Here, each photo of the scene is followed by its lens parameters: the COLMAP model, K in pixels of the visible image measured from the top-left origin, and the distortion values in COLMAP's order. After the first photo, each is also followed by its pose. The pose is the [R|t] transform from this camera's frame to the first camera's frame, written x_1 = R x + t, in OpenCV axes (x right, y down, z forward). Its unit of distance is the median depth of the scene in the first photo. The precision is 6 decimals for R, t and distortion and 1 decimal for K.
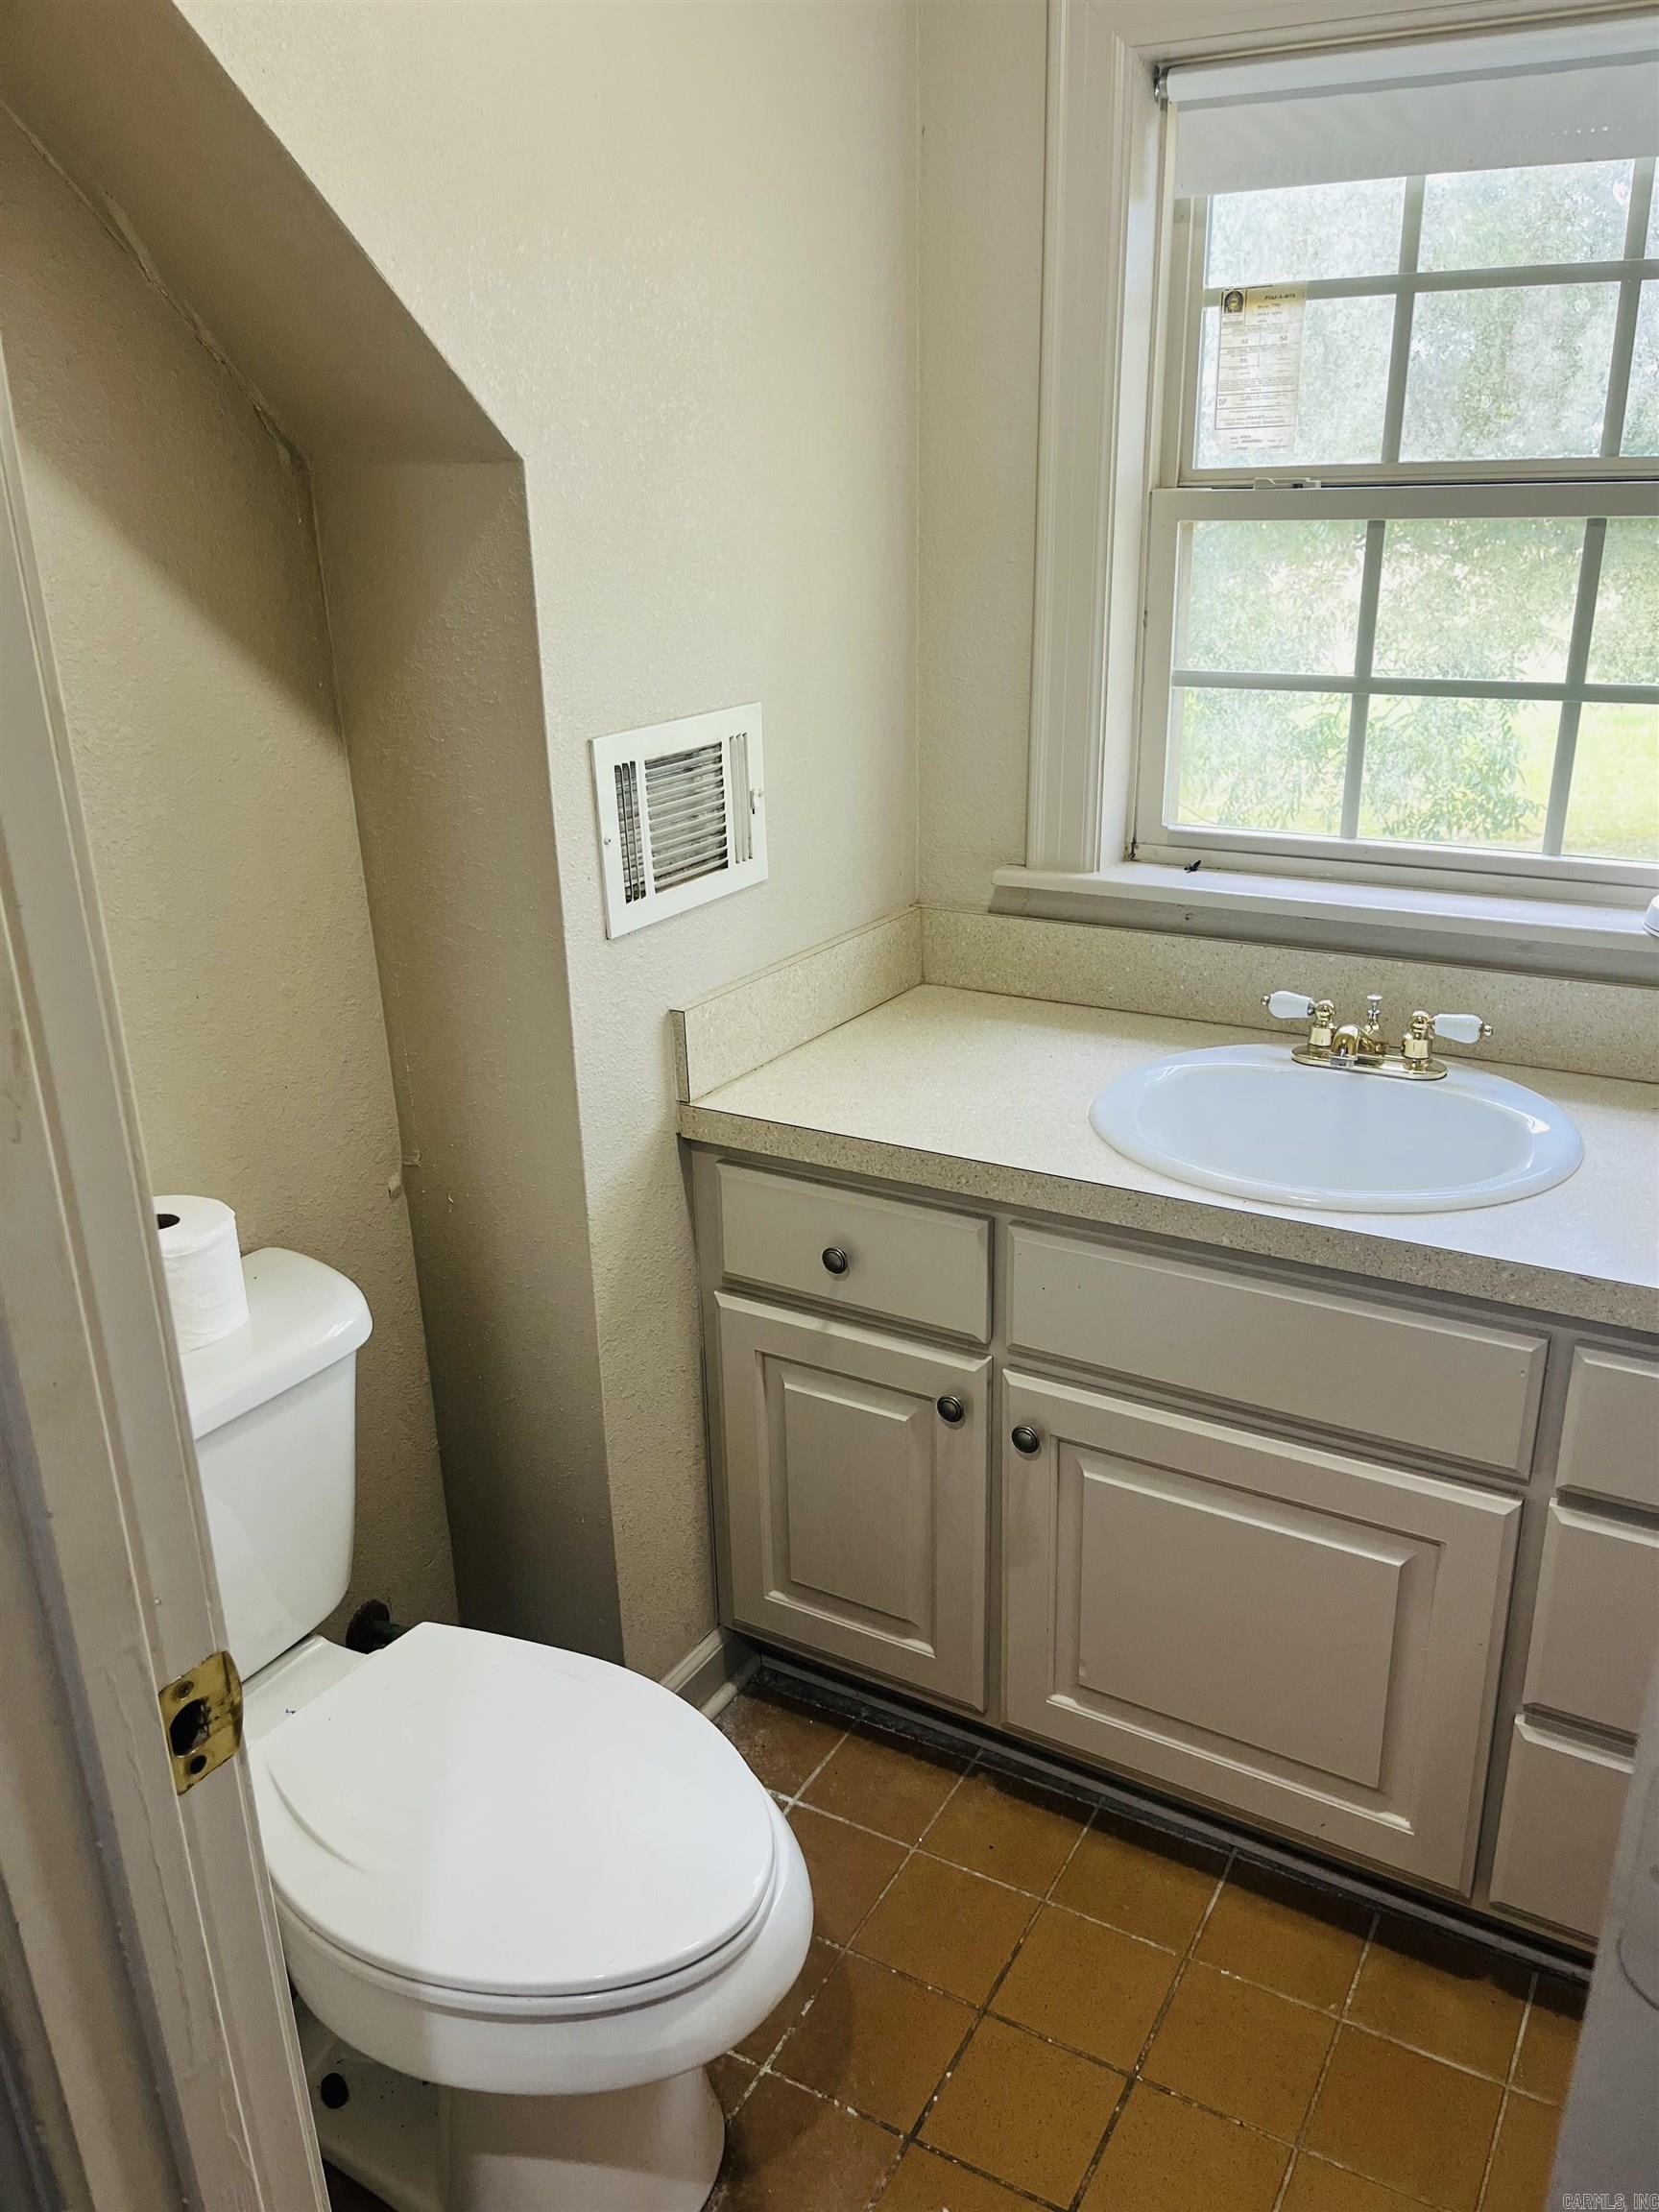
lens RADIAL K [[1679.3, 0, 809.2], [0, 1679.3, 1113.0], [0, 0, 1]] dist [0.057014, -0.090655]
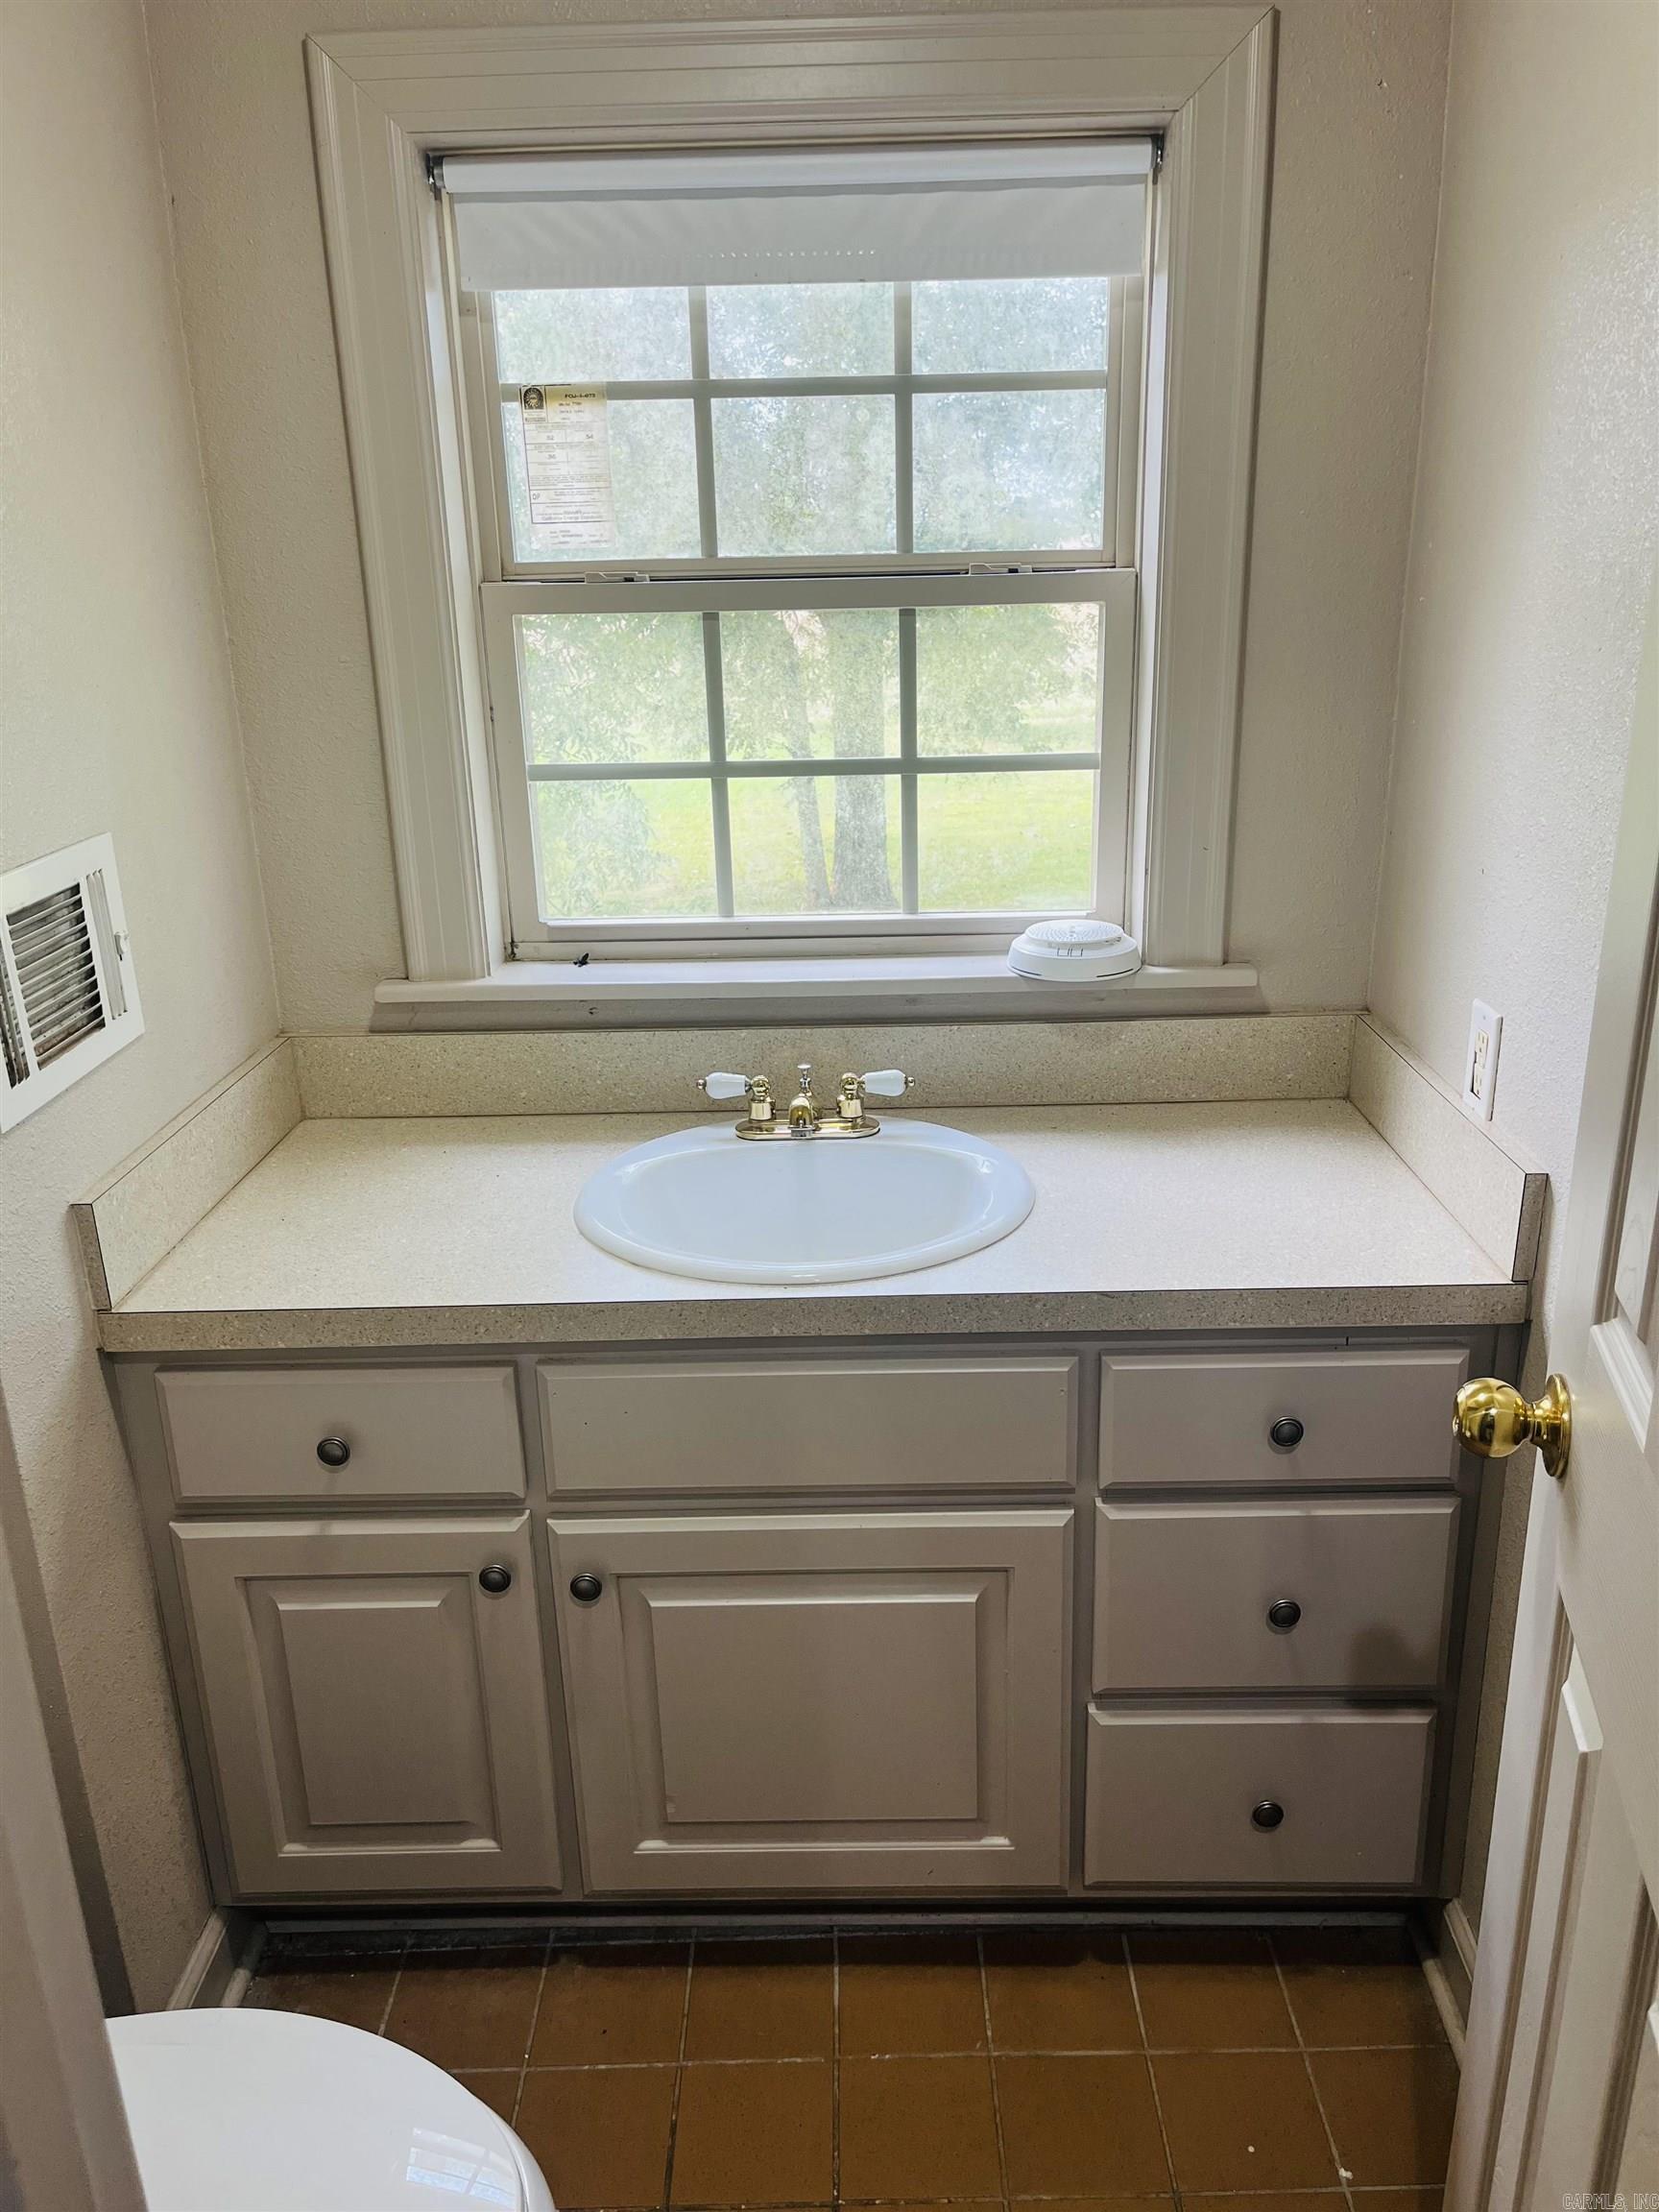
lens RADIAL K [[1679.3, 0, 824.8], [0, 1679.3, 1107.2], [0, 0, 1]] dist [0.057014, -0.090655]
pose [[0.863091, -0.159213, 0.479296, -0.151001], [0.180640, 0.983548, 0.001429, -0.041793], [-0.471638, 0.085347, 0.877652, 0.086905]]
